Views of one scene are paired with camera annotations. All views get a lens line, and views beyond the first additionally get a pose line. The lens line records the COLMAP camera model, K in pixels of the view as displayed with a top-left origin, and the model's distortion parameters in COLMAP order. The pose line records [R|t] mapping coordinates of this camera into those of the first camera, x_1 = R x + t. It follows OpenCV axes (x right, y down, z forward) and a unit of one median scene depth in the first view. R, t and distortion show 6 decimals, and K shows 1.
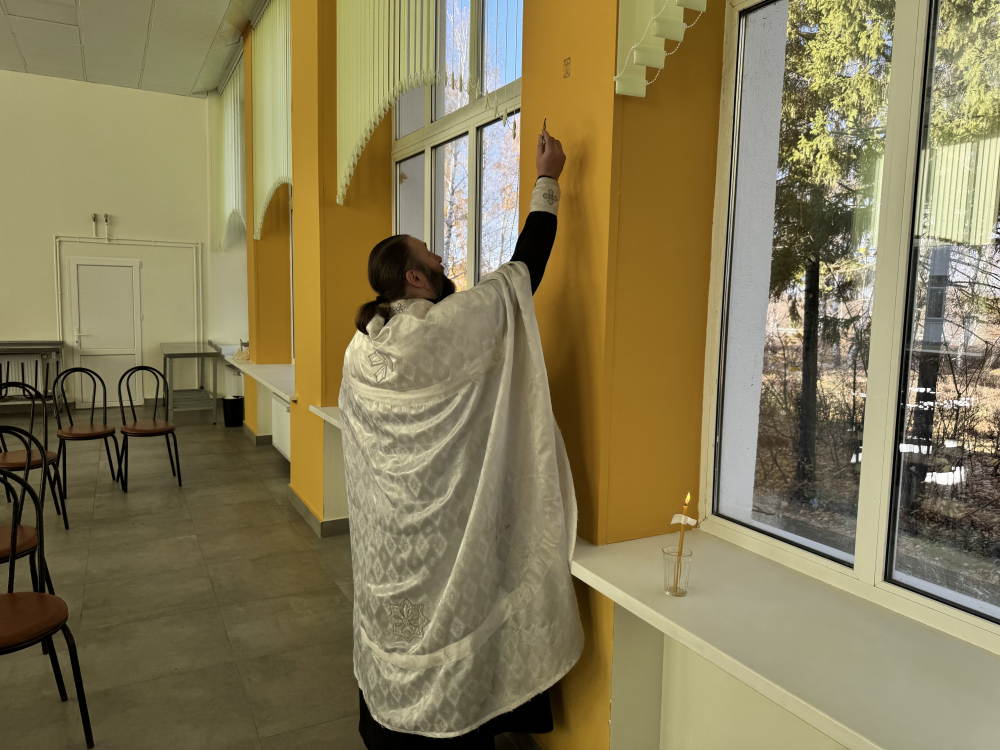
lens RADIAL K [[692.9, 0, 495.8], [0, 692.9, 368.1], [0, 0, 1]] dist [-0.001666, -0.008956]
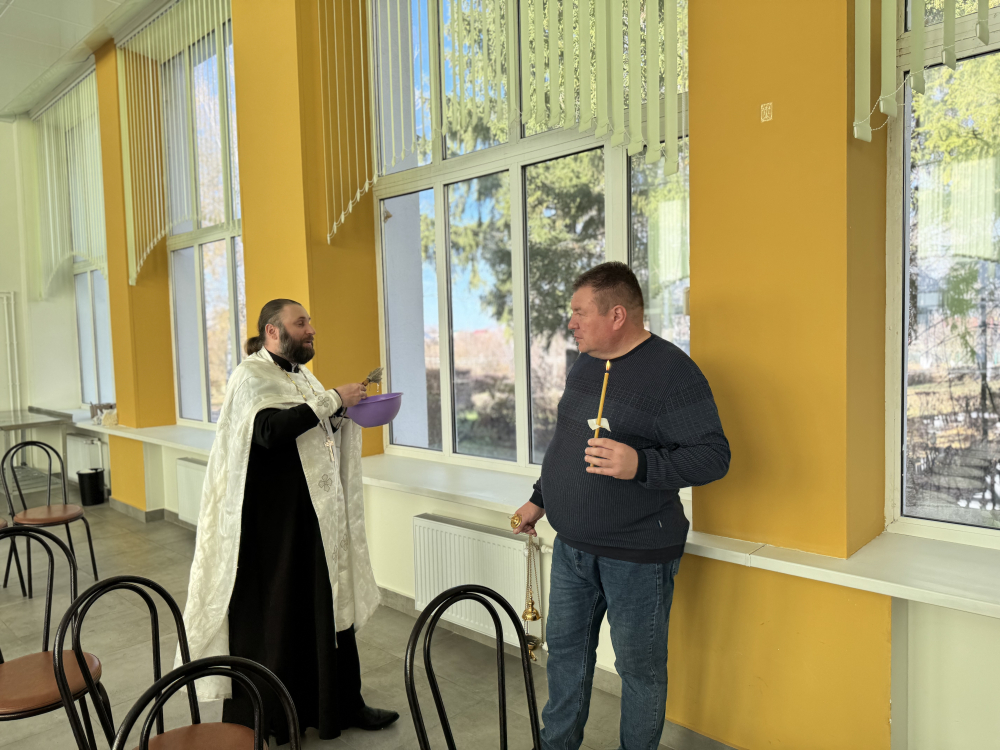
lens RADIAL K [[692.9, 0, 502.7], [0, 692.9, 377.7], [0, 0, 1]] dist [-0.001666, -0.008956]
pose [[0.947719, -0.062293, 0.312968, -0.150907], [0.076101, 0.996584, -0.032087, -0.005730], [-0.309900, 0.054227, 0.949222, 0.031164]]
